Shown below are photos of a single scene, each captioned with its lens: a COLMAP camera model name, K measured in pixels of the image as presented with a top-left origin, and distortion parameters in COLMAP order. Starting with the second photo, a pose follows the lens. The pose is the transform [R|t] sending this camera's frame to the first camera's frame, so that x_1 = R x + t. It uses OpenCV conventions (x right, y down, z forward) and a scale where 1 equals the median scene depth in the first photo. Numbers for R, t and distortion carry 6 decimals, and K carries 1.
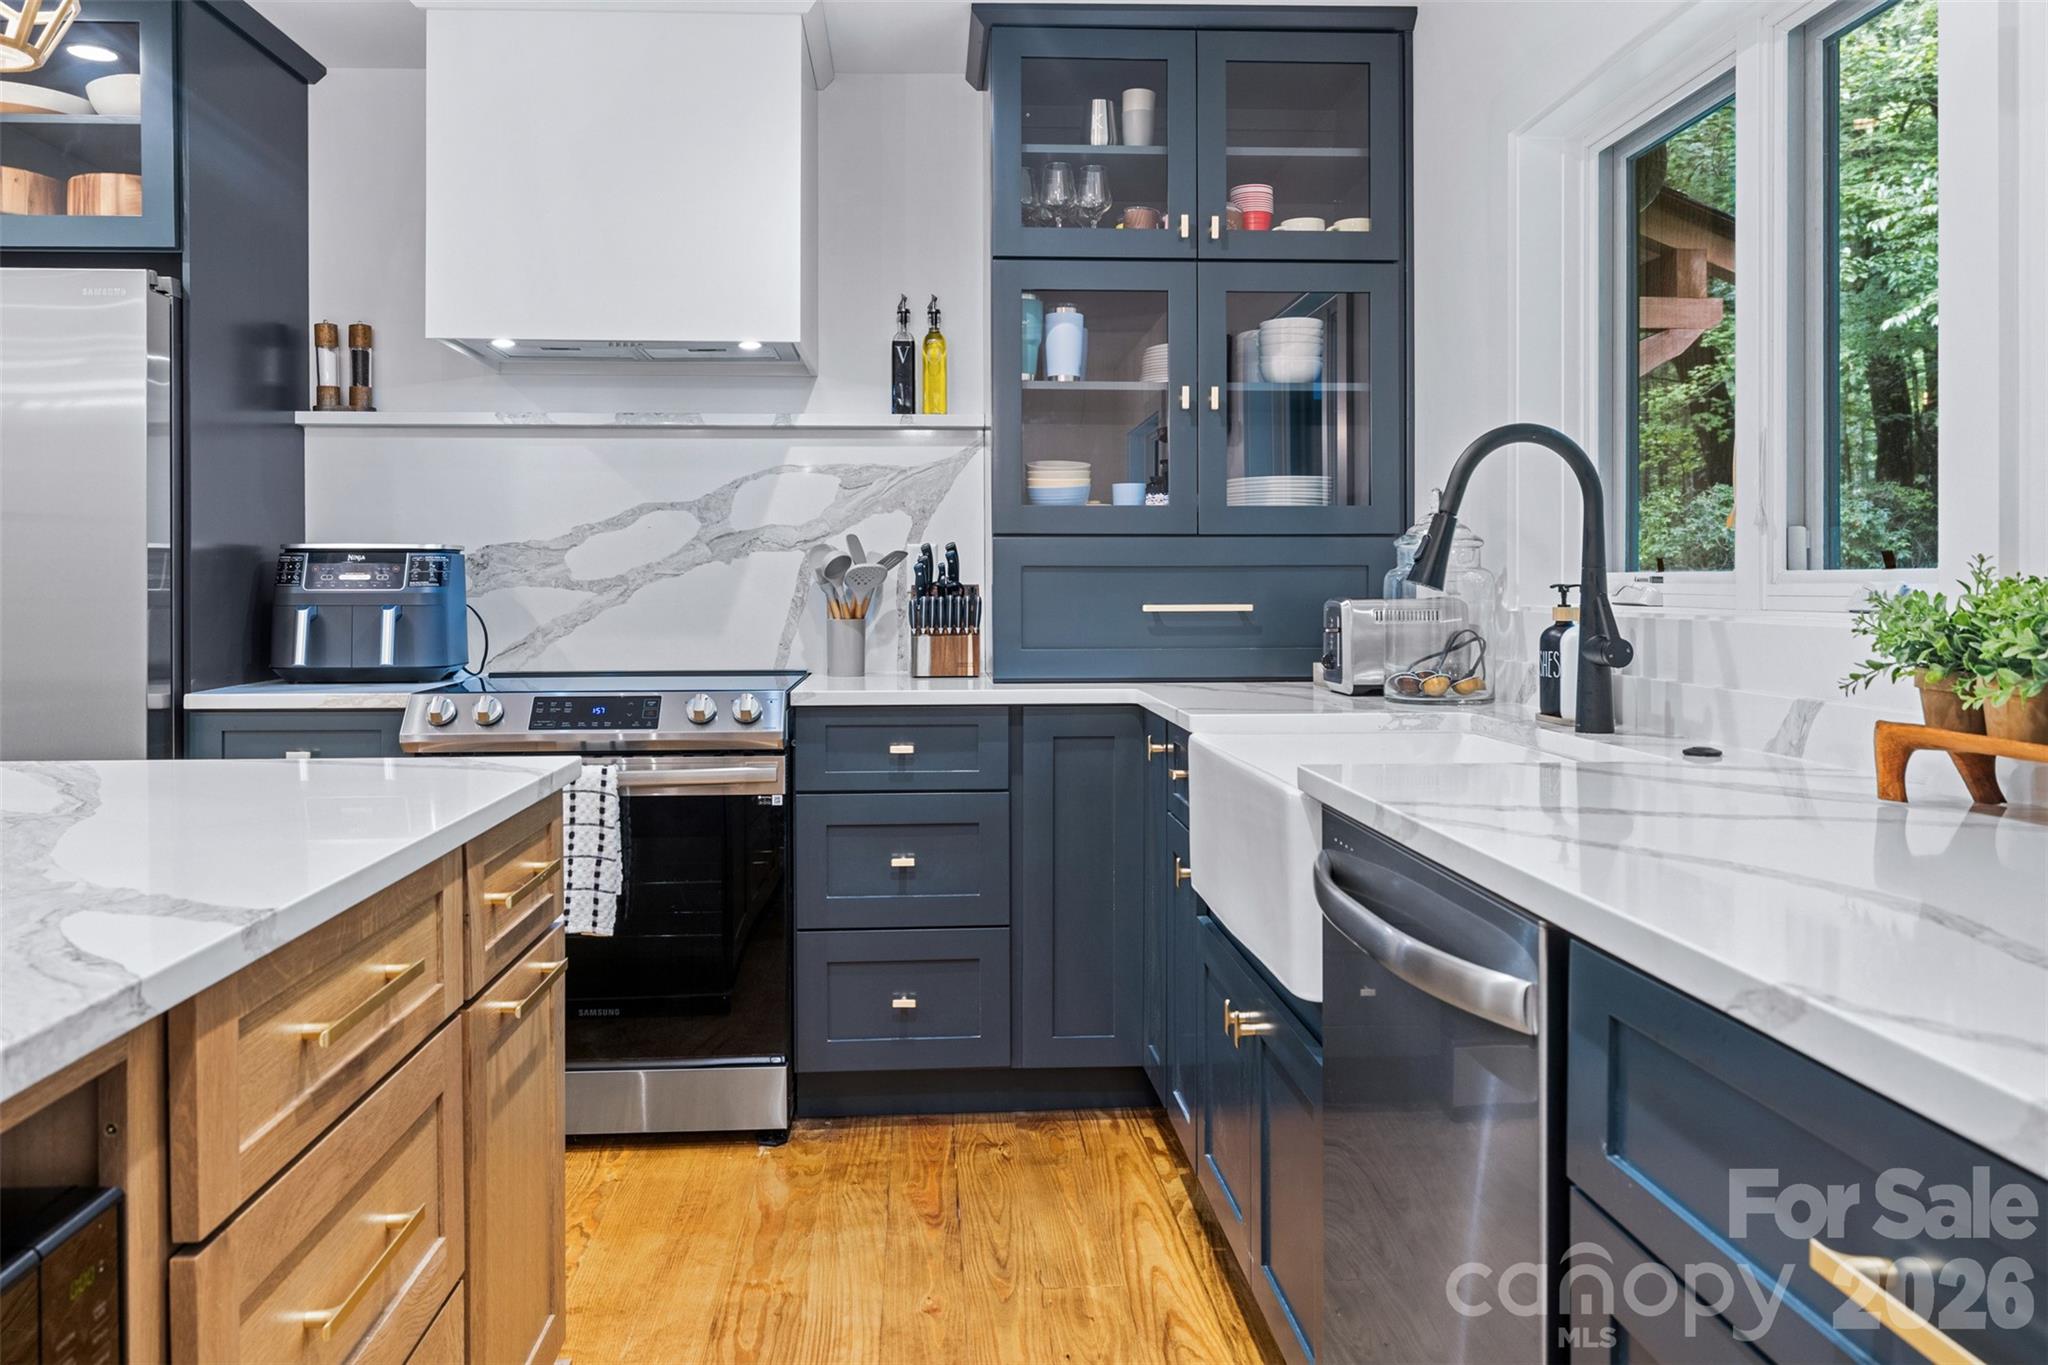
lens RADIAL K [[1515.0, 0, 1013.6], [0, 1515.0, 590.5], [0, 0, 1]] dist [-0.003187, 0.001063]
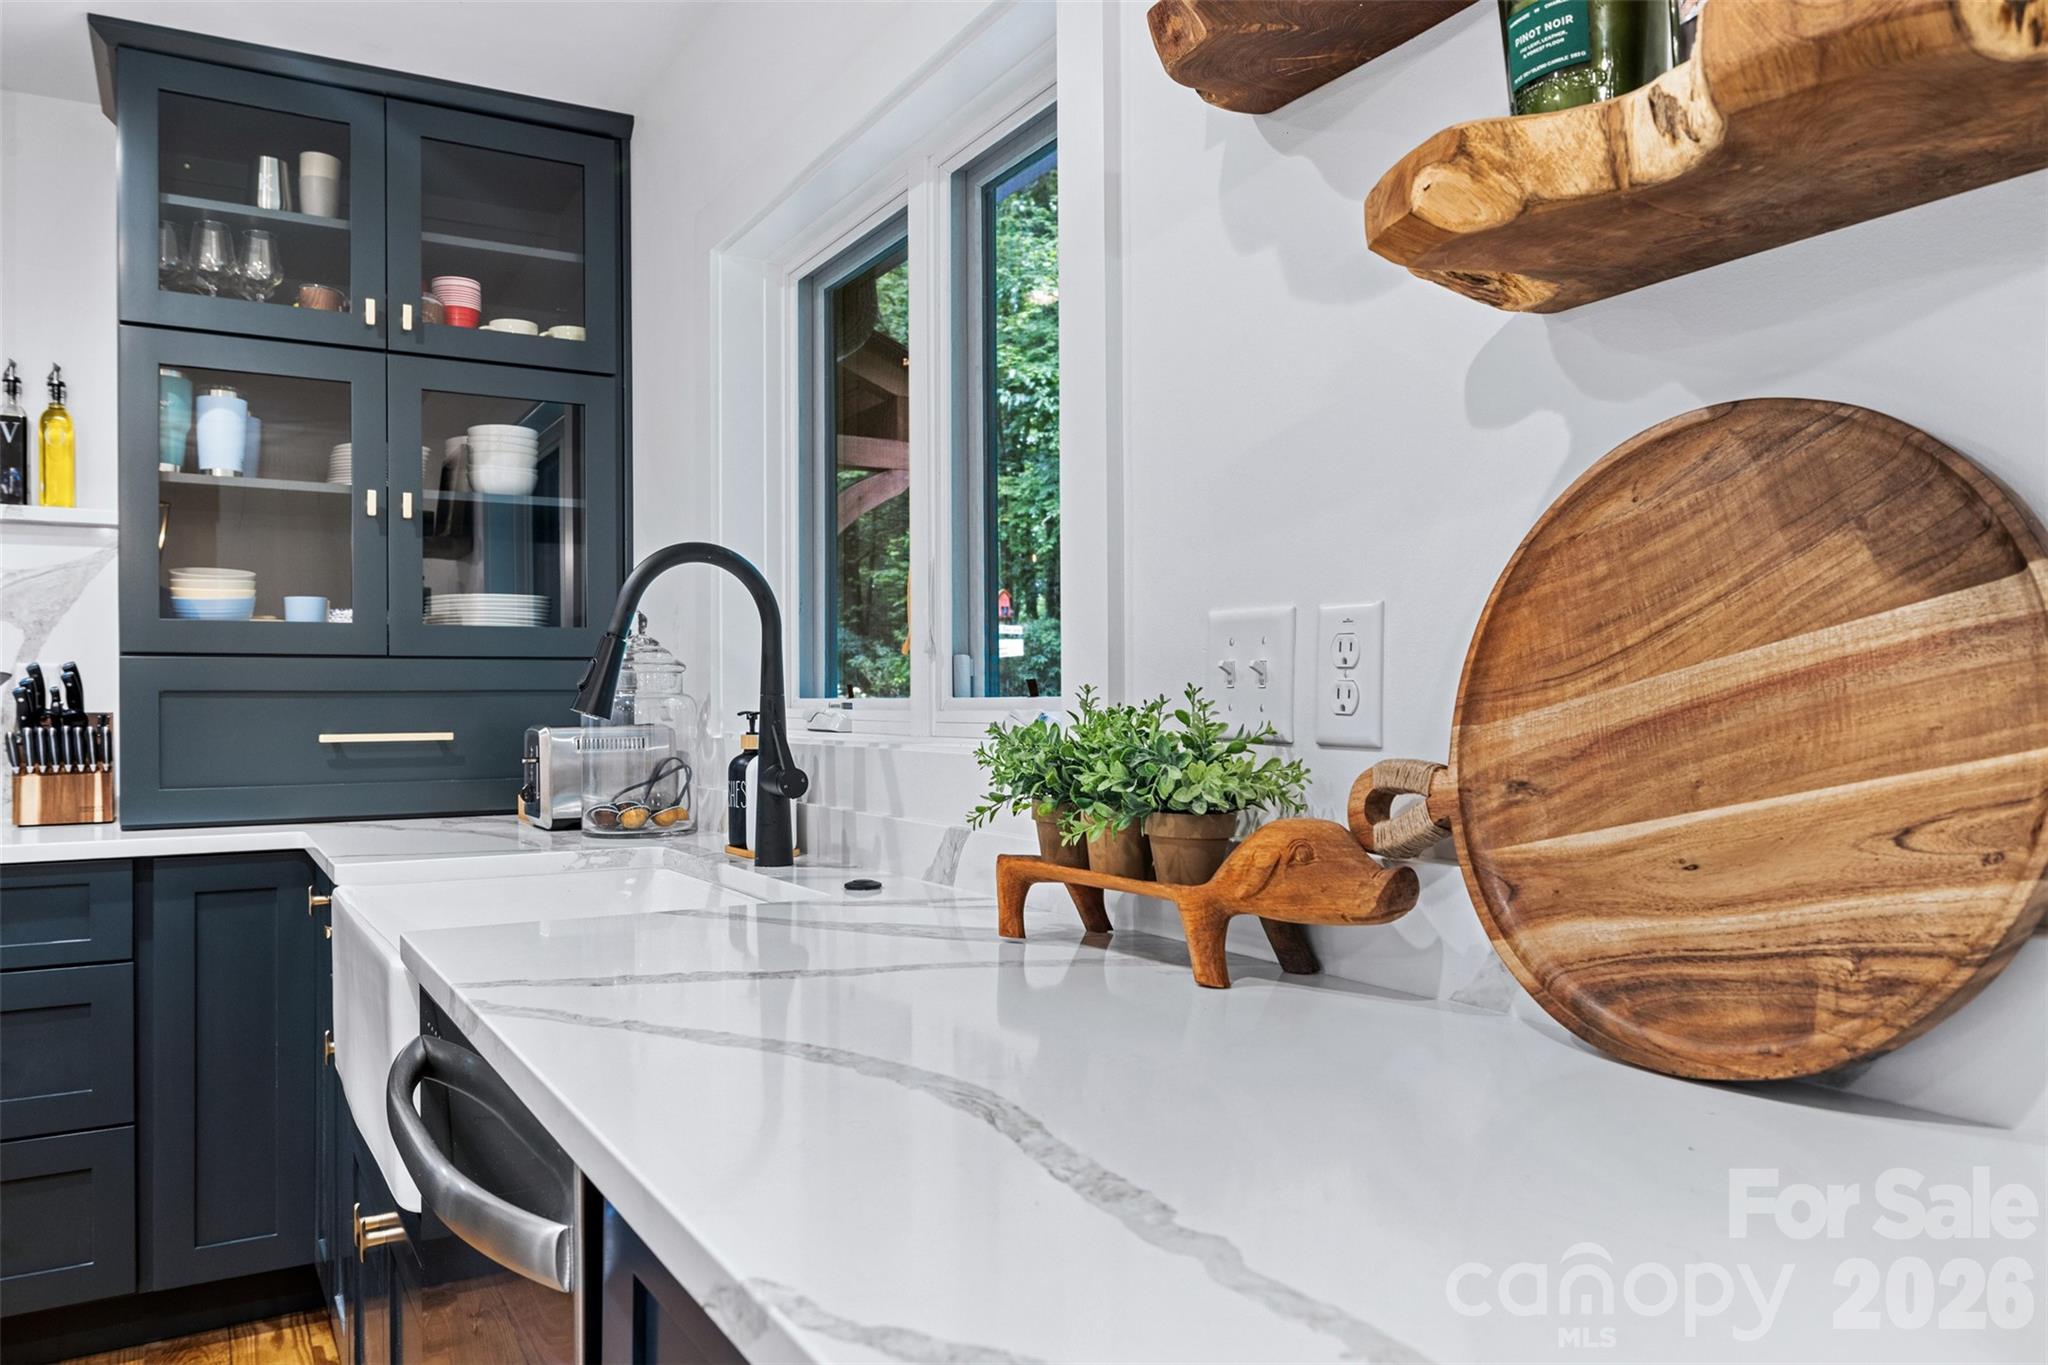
lens RADIAL K [[1424.8, 0, 1017.1], [0, 1424.8, 694.2], [0, 0, 1]] dist [0.000128, -0.002285]
pose [[0.892643, -0.000945, 0.450762, 0.073862], [0.005790, 0.999939, -0.009370, -0.003987], [-0.450726, 0.010974, 0.892595, 0.076529]]
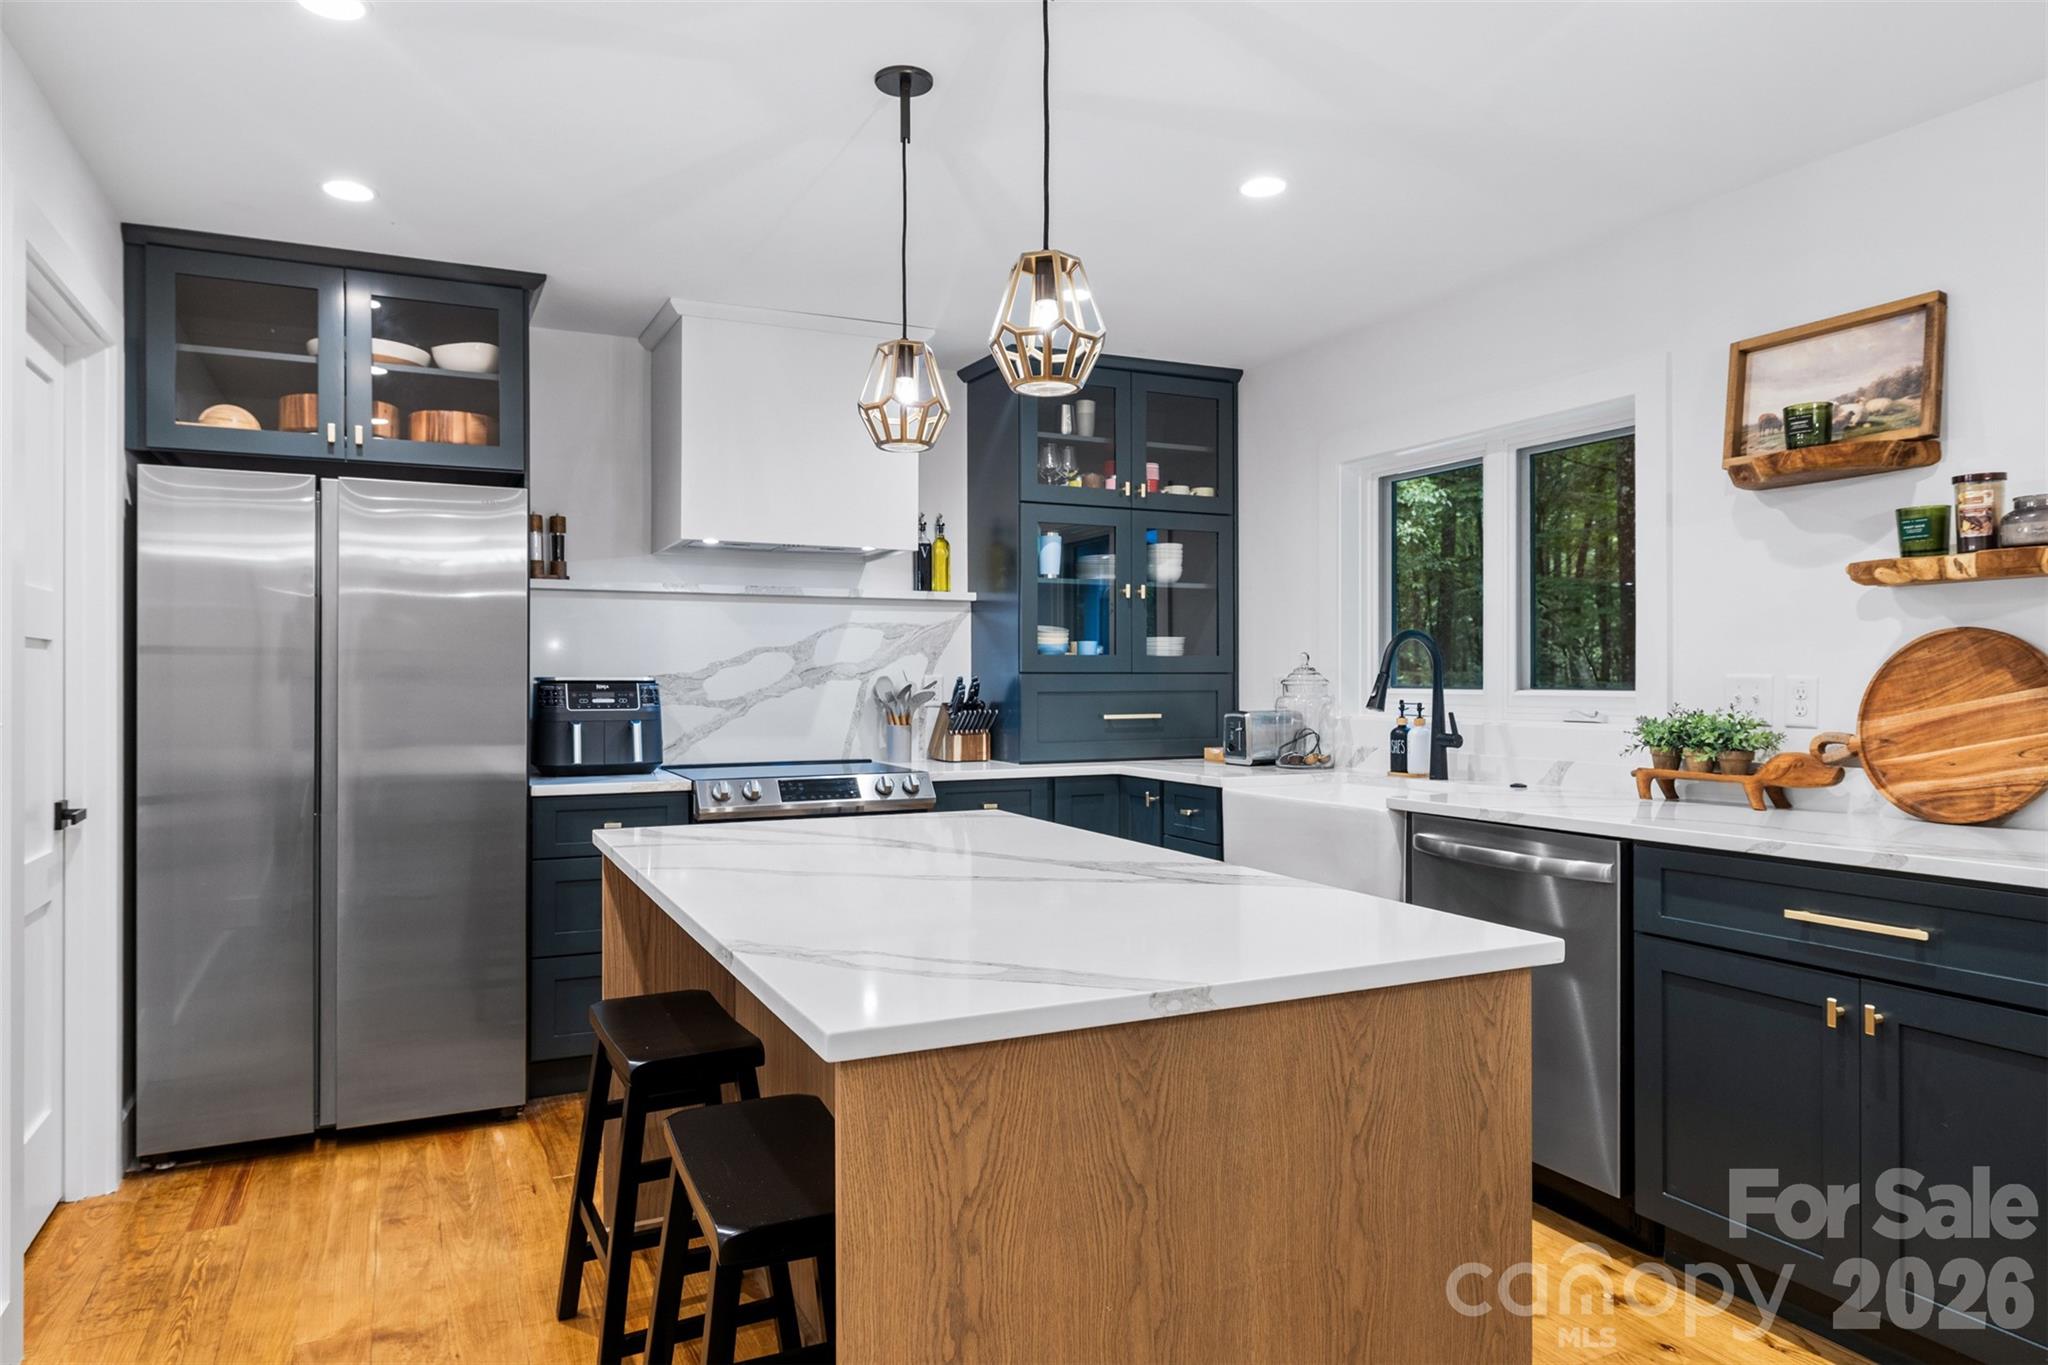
lens RADIAL K [[1263.1, 0, 1021.3], [0, 1263.1, 679.9], [0, 0, 1]] dist [0.002332, -0.004196]
pose [[0.924108, 0.000537, 0.382130, -0.527156], [0.000829, 0.999994, -0.003410, -0.024194], [-0.382130, 0.003468, 0.924102, -0.247405]]
